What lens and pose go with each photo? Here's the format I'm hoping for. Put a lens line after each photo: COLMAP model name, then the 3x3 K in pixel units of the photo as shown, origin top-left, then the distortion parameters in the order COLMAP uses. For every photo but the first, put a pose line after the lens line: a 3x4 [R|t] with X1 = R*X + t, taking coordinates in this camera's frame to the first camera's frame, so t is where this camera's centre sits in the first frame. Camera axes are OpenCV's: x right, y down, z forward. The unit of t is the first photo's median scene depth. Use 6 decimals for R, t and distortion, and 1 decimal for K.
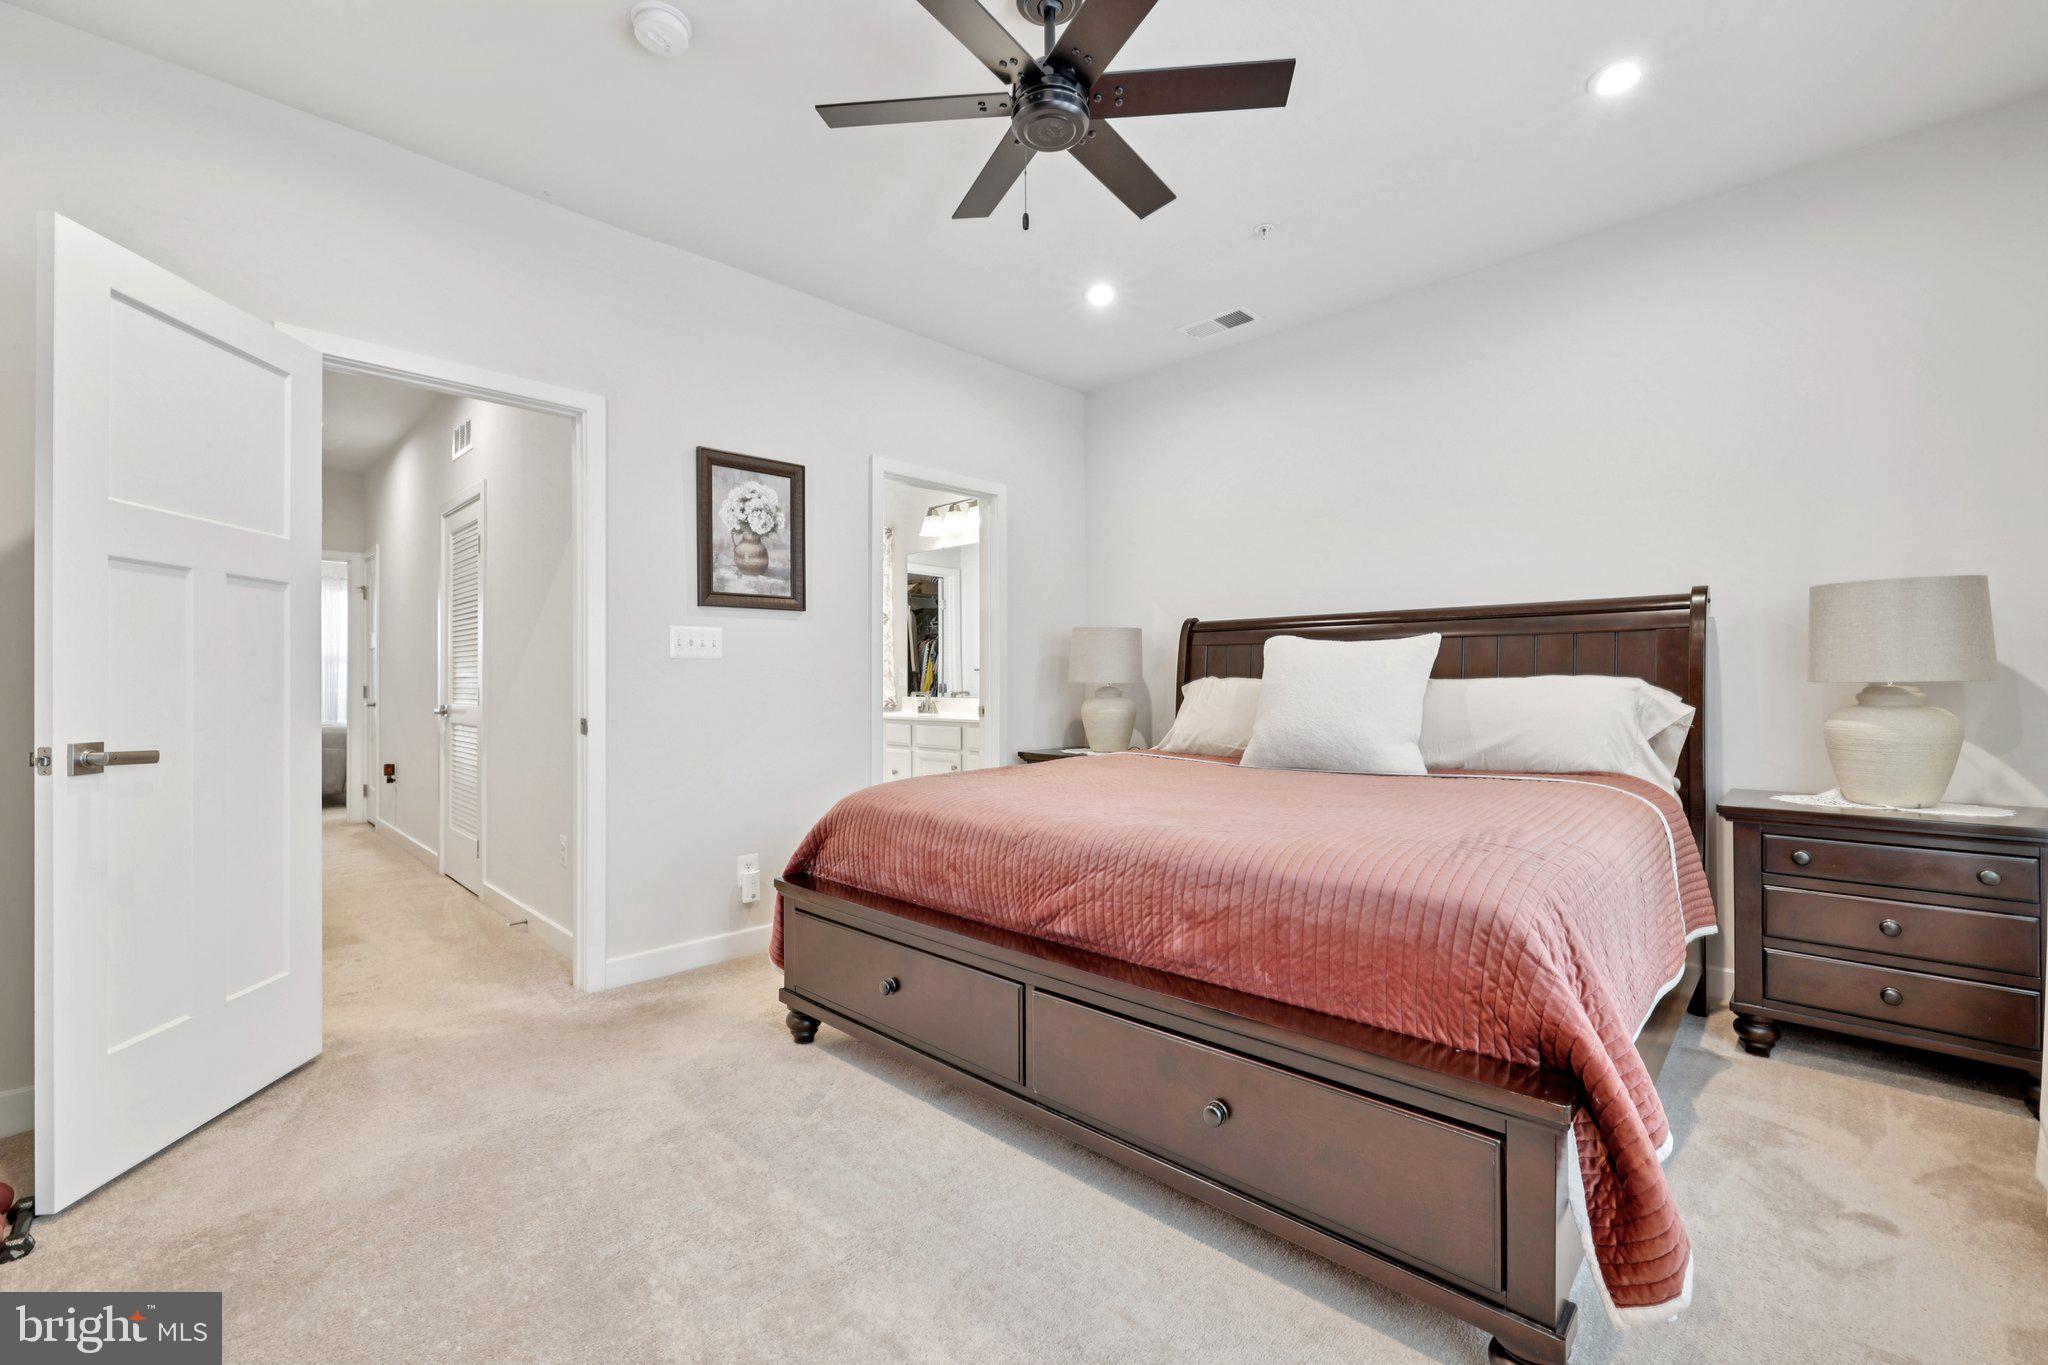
lens RADIAL K [[865.2, 0, 1017.1], [0, 865.2, 686.2], [0, 0, 1]] dist [0.000477, -0.000202]
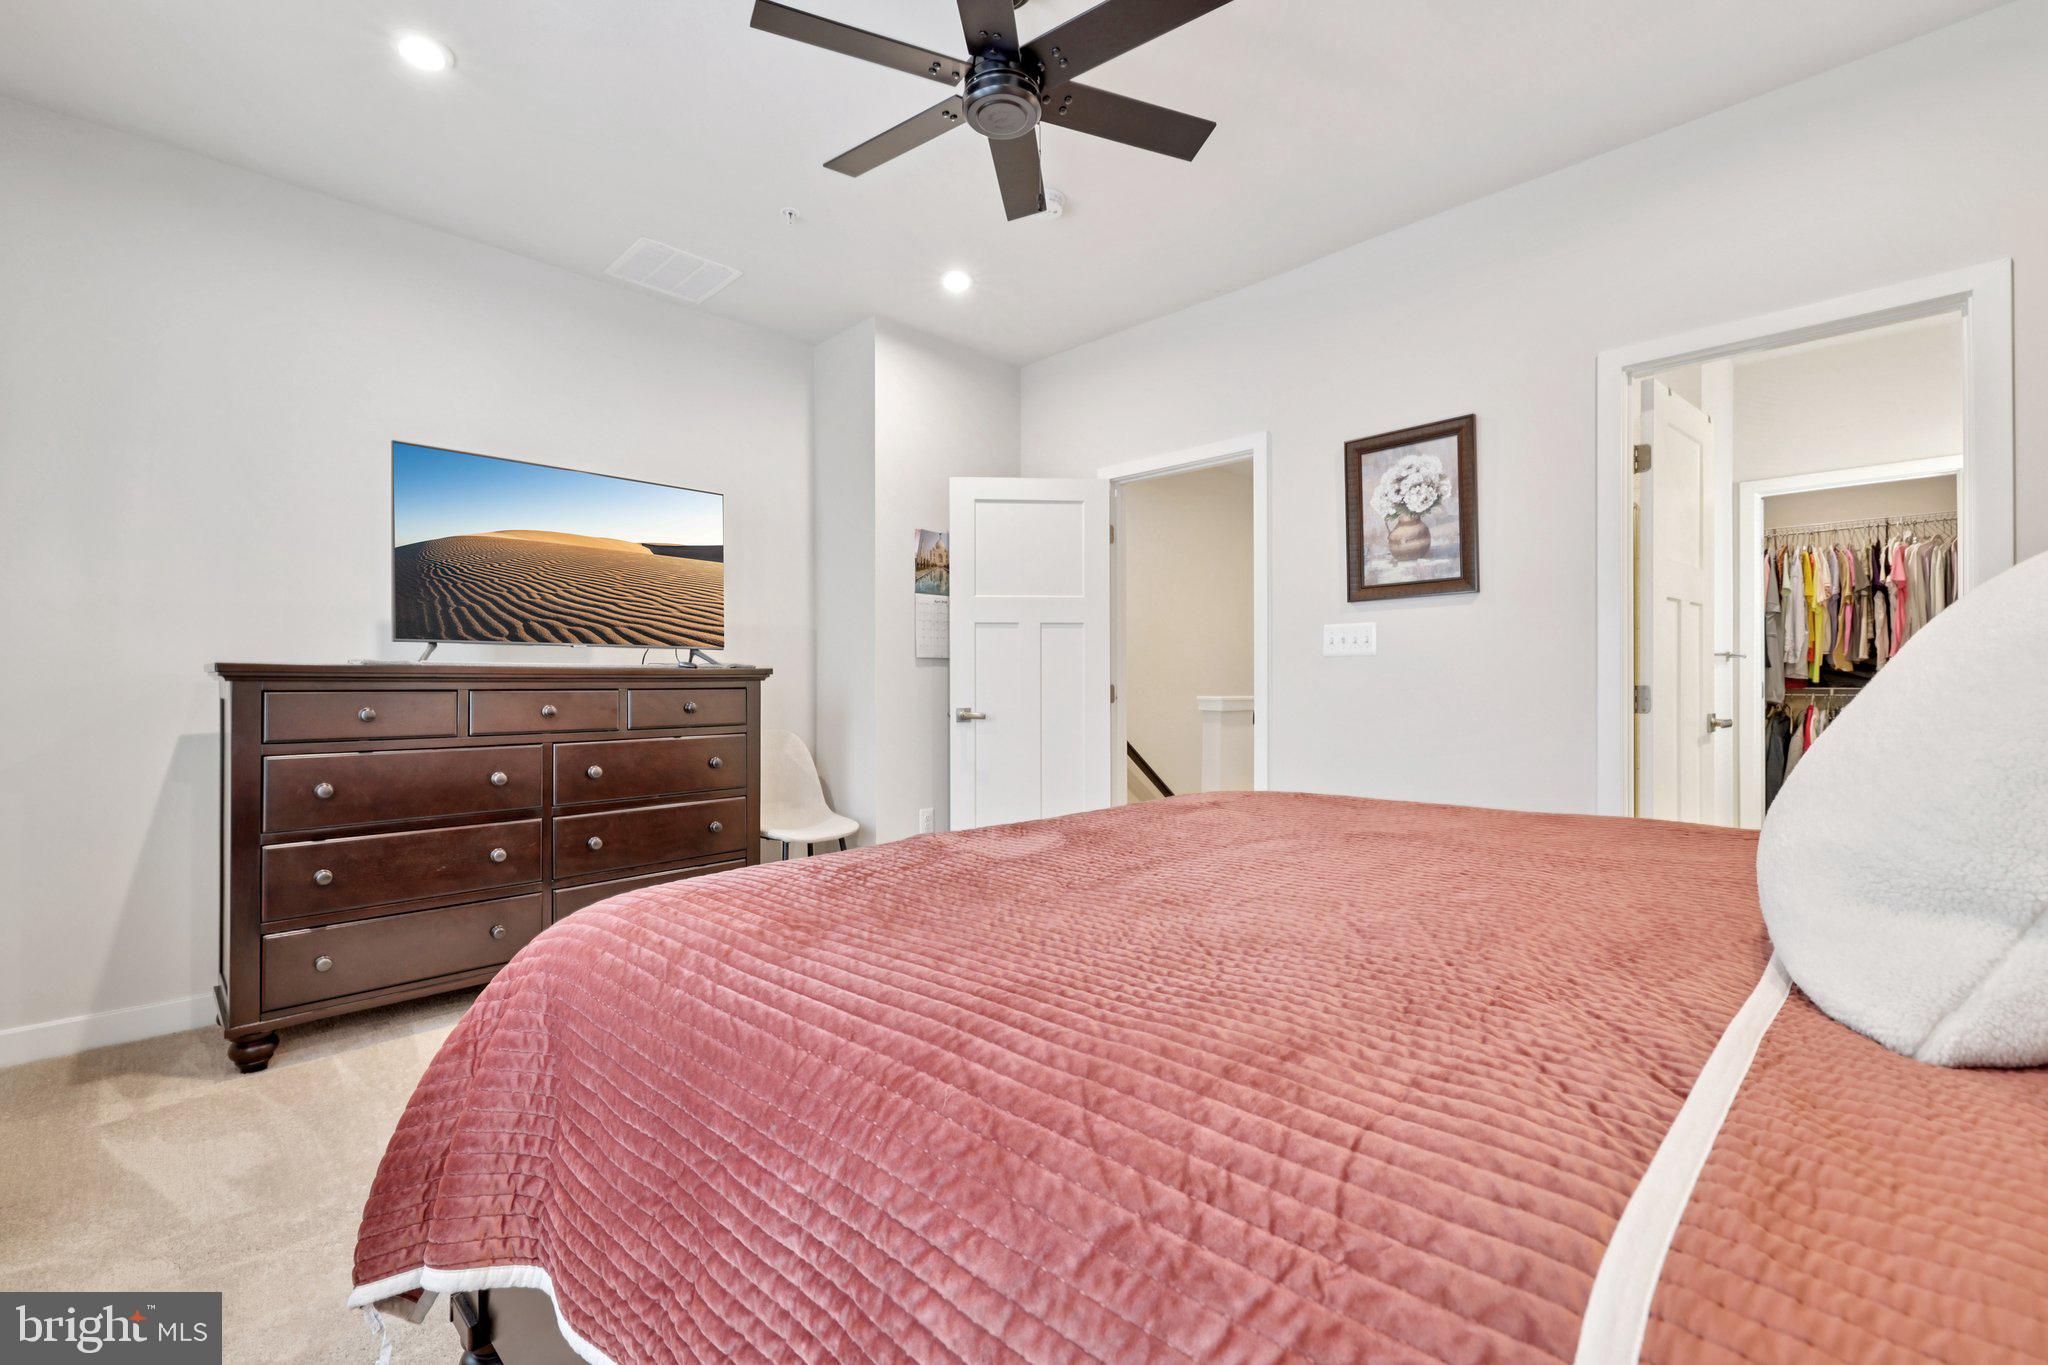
lens RADIAL K [[865.2, 0, 1017.1], [0, 865.2, 686.2], [0, 0, 1]] dist [0.000477, -0.000202]
pose [[-0.001452, 0.004257, -0.999990, 0.597220], [-0.001759, 0.999989, 0.004260, -0.000734], [0.999997, 0.001765, -0.001445, 0.597417]]
